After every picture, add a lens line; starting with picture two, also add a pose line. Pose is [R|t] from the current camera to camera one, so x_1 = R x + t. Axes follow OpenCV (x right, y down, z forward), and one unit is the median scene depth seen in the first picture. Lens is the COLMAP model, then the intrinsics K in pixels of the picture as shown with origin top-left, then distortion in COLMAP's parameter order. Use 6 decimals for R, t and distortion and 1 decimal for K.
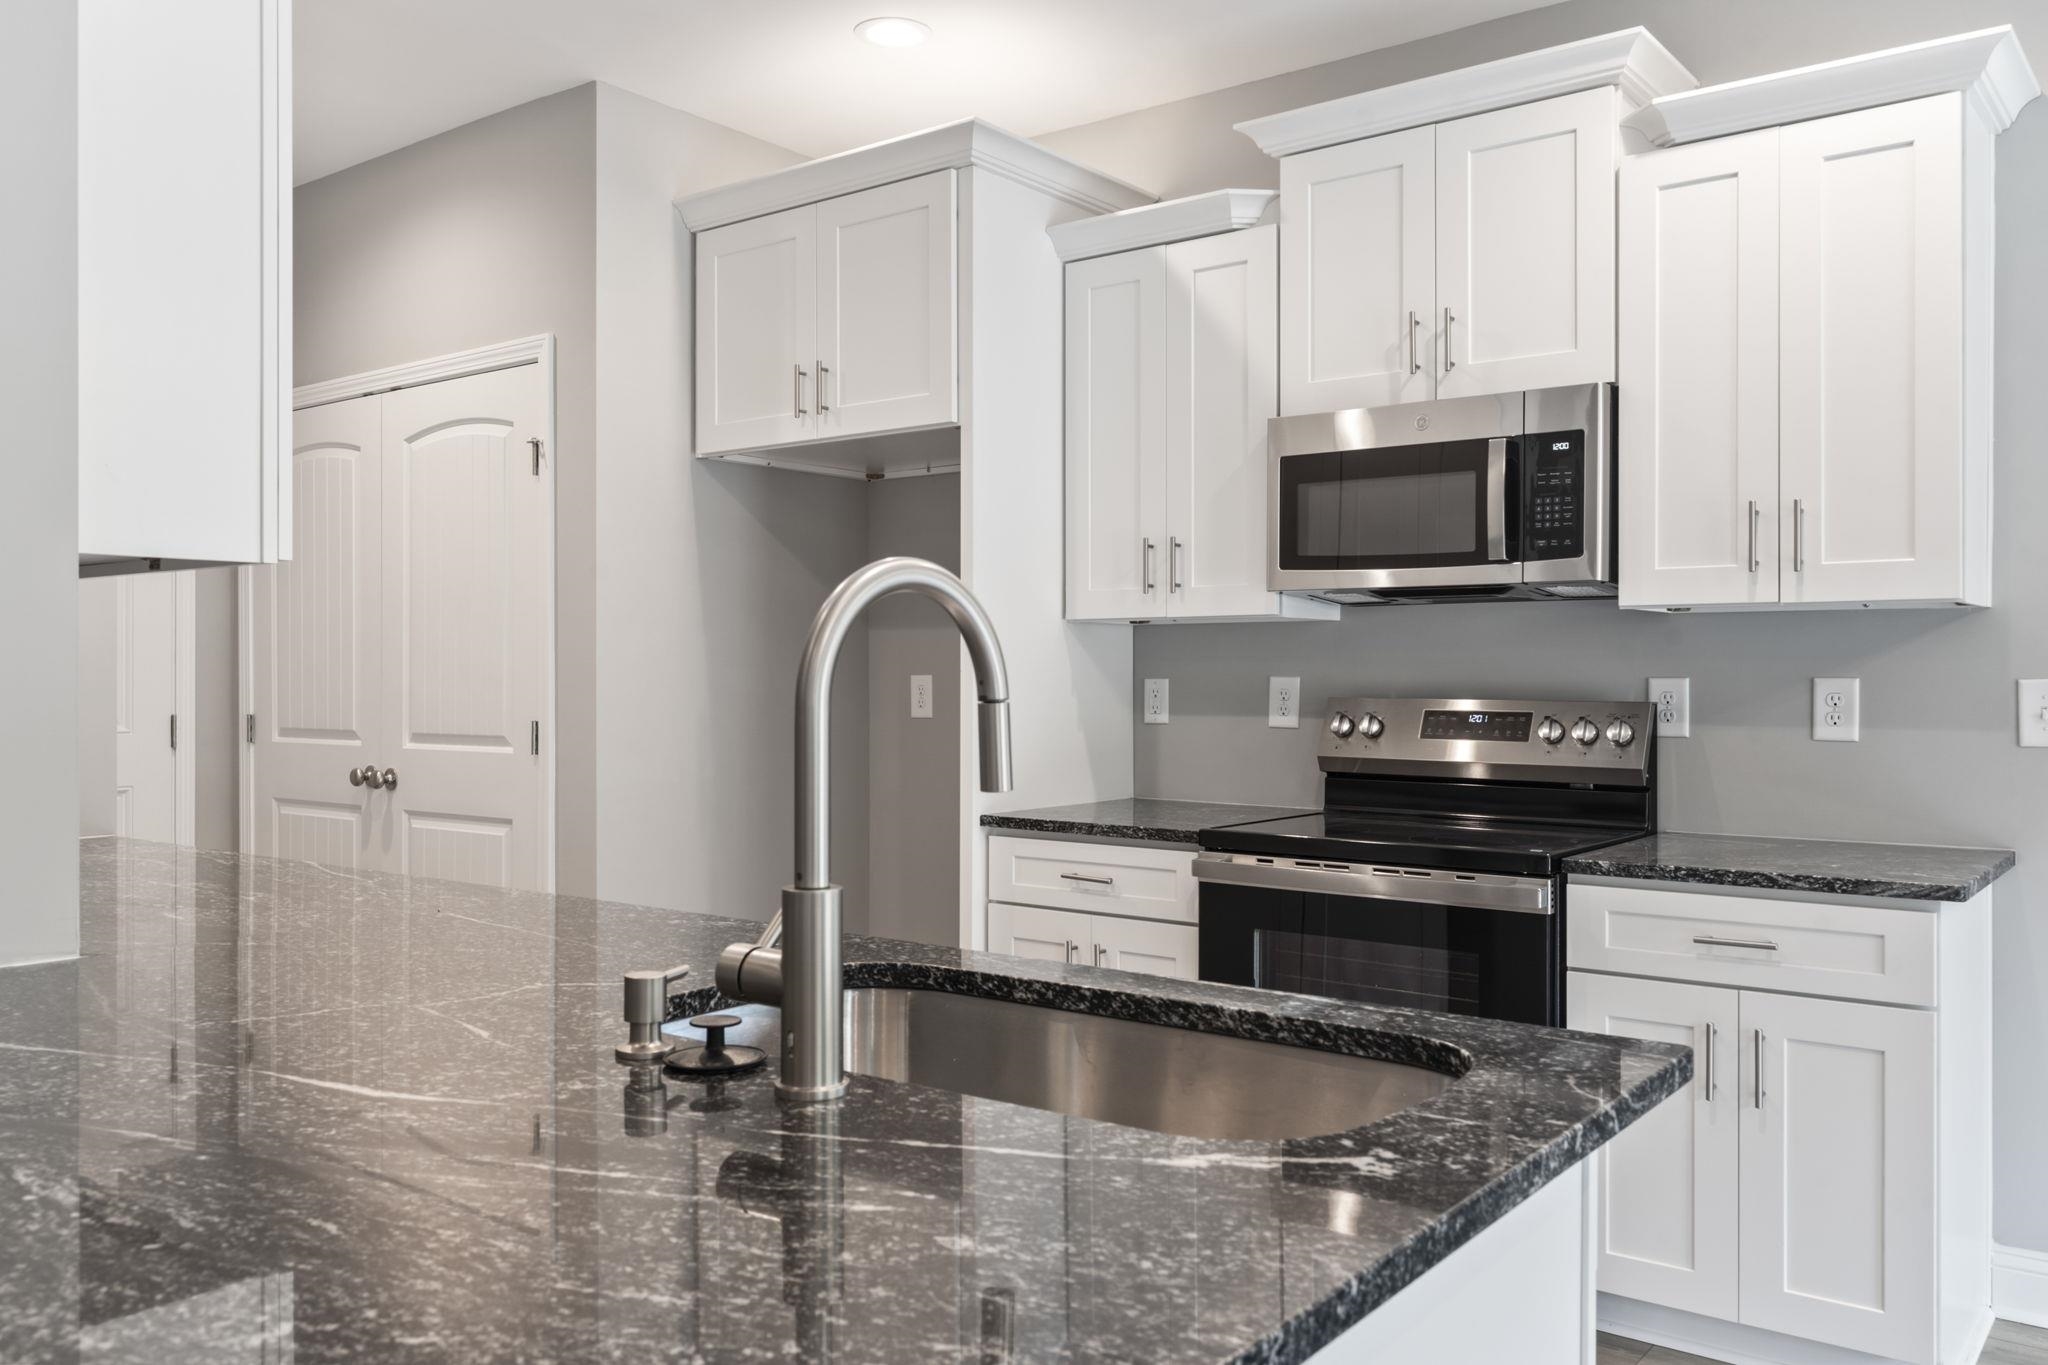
lens RADIAL K [[1589.9, 0, 1015.4], [0, 1589.9, 701.9], [0, 0, 1]] dist [0.004521, -0.000259]
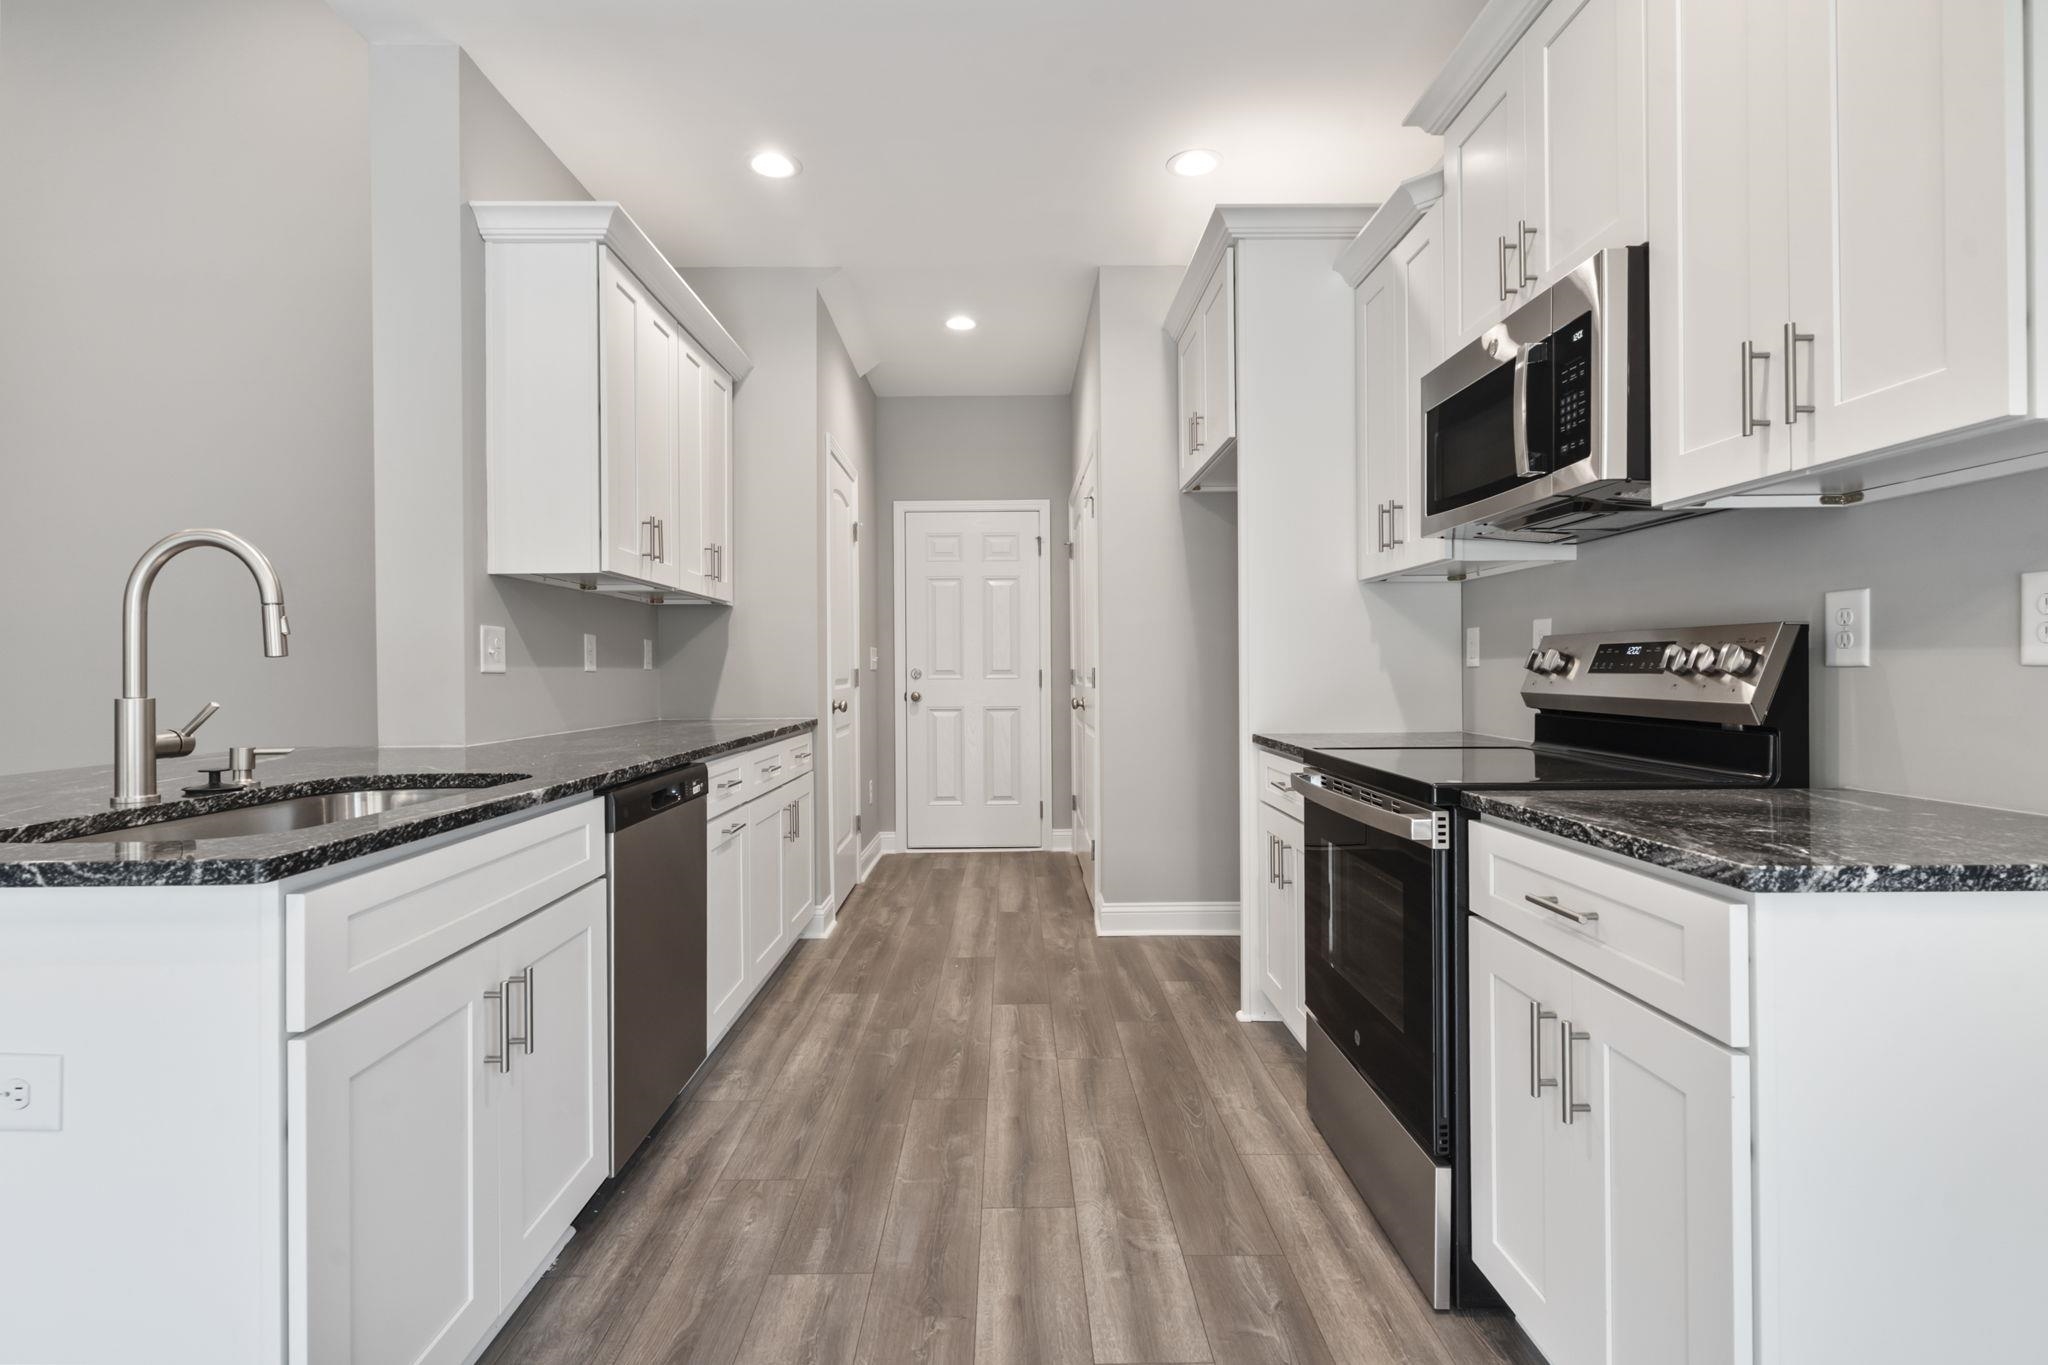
lens RADIAL K [[978.1, 0, 1024.0], [0, 978.1, 682.5], [0, 0, 1]] dist [0.000208, -0.000093]
pose [[0.617196, 0.003965, -0.786799, 0.578680], [-0.005184, 0.999986, 0.000973, 0.033791], [0.786792, 0.003479, 0.617208, 0.417879]]
